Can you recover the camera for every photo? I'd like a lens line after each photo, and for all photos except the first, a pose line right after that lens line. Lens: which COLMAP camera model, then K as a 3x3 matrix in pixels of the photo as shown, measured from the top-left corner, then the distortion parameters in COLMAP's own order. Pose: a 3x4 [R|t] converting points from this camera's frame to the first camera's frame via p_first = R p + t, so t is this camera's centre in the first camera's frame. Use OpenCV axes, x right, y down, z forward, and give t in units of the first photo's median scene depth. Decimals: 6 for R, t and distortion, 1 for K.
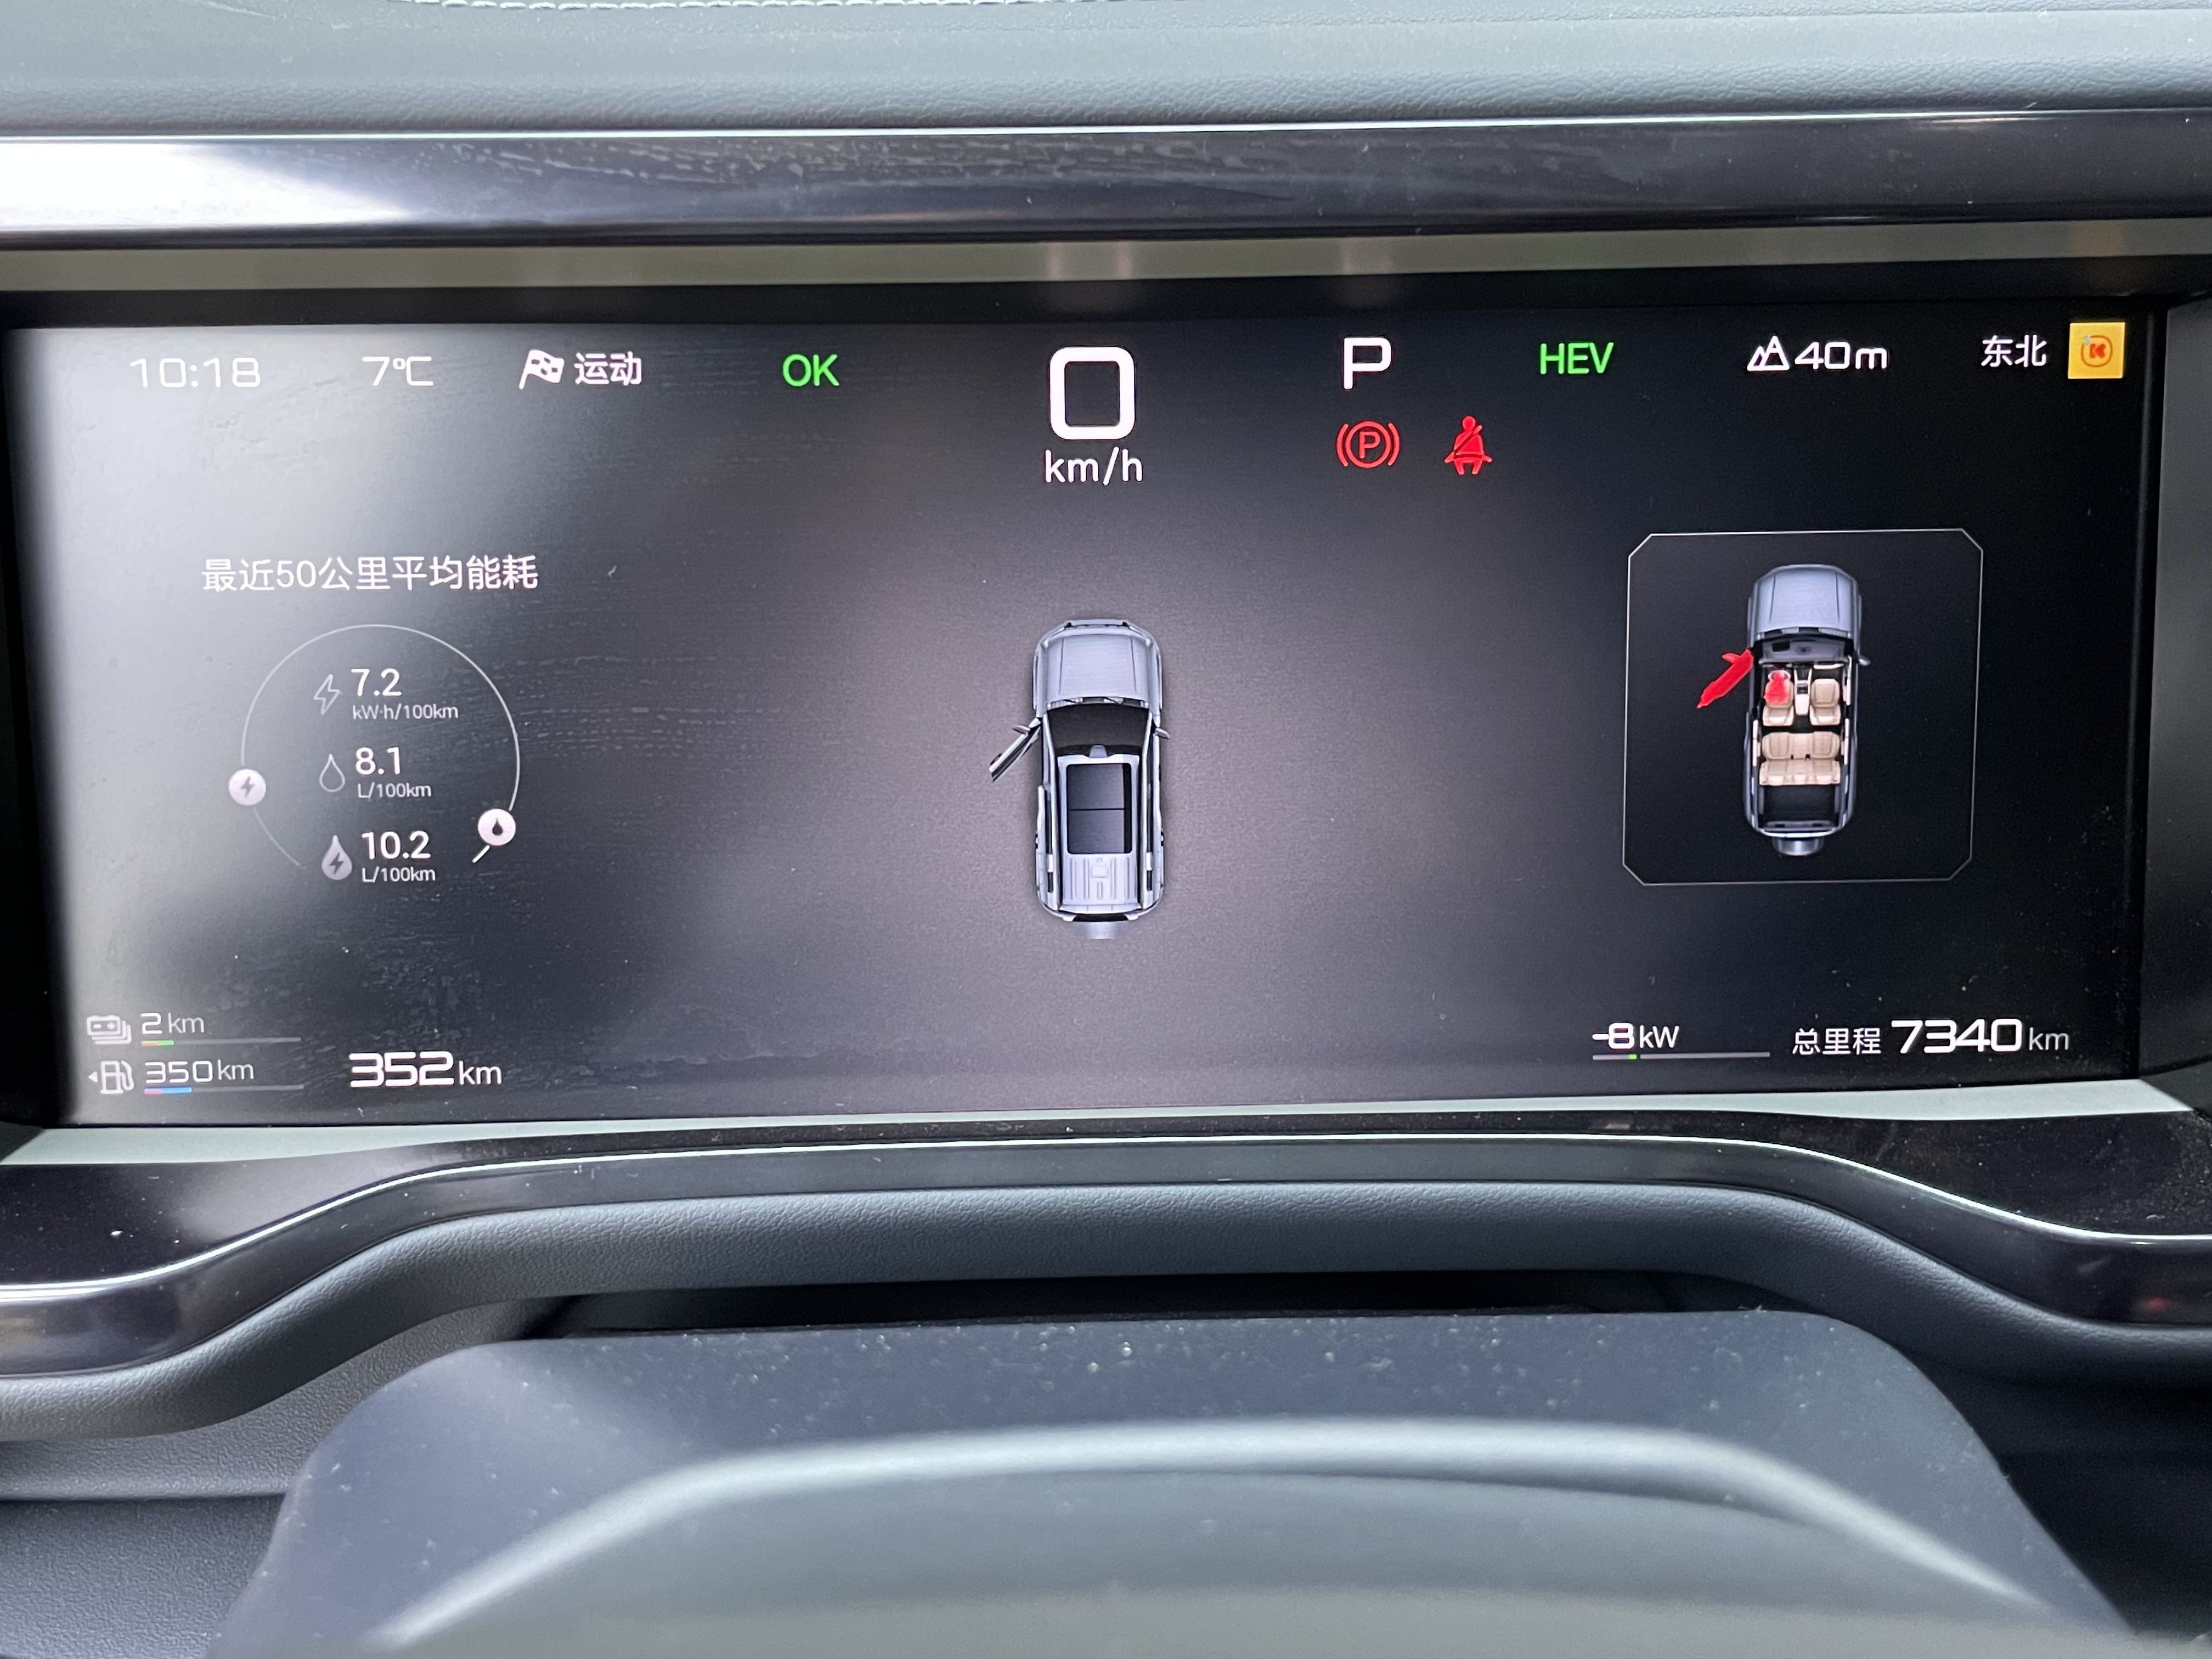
lens RADIAL K [[2178.7, 0, 1107.9], [0, 2178.7, 827.2], [0, 0, 1]] dist [0.047969, 0.000000]
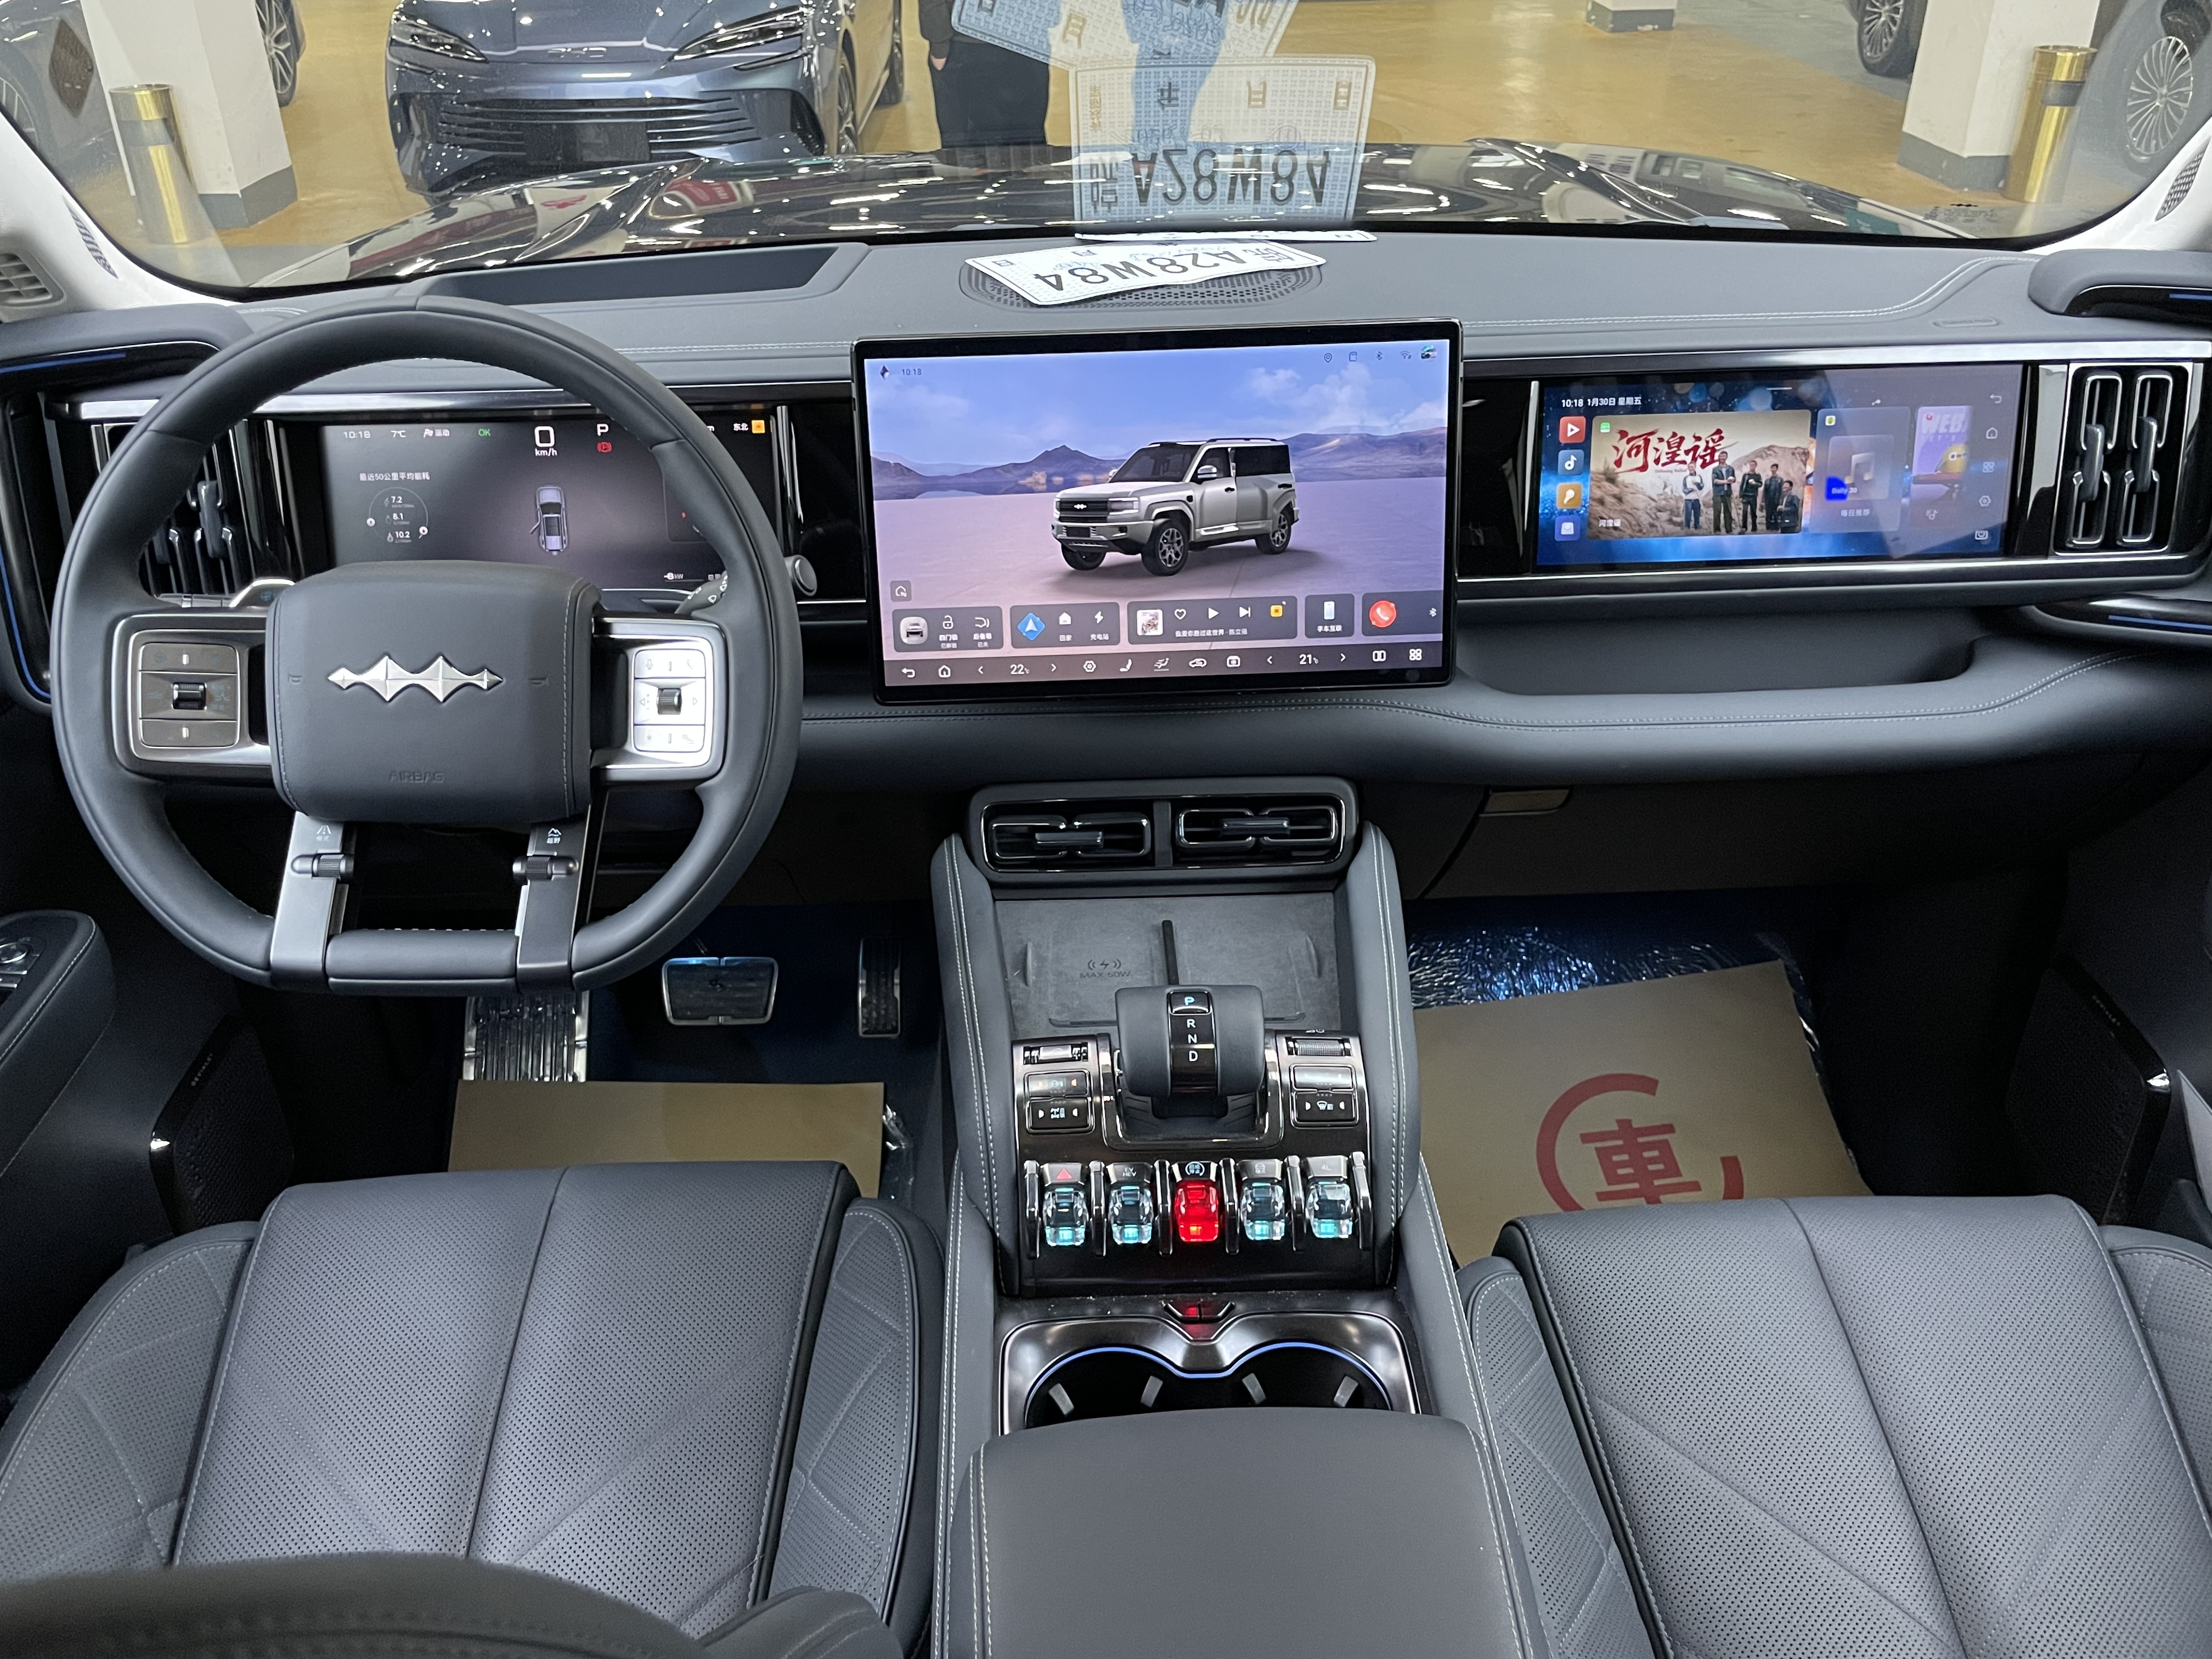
lens RADIAL K [[1740.7, 0, 1103.8], [0, 1740.7, 833.5], [0, 0, 1]] dist [0.003602, 0.000176]
pose [[0.999972, -0.006751, -0.003148, 1.200597], [0.006993, 0.996408, 0.084391, 0.345448], [0.002566, -0.084410, 0.996428, -2.808662]]
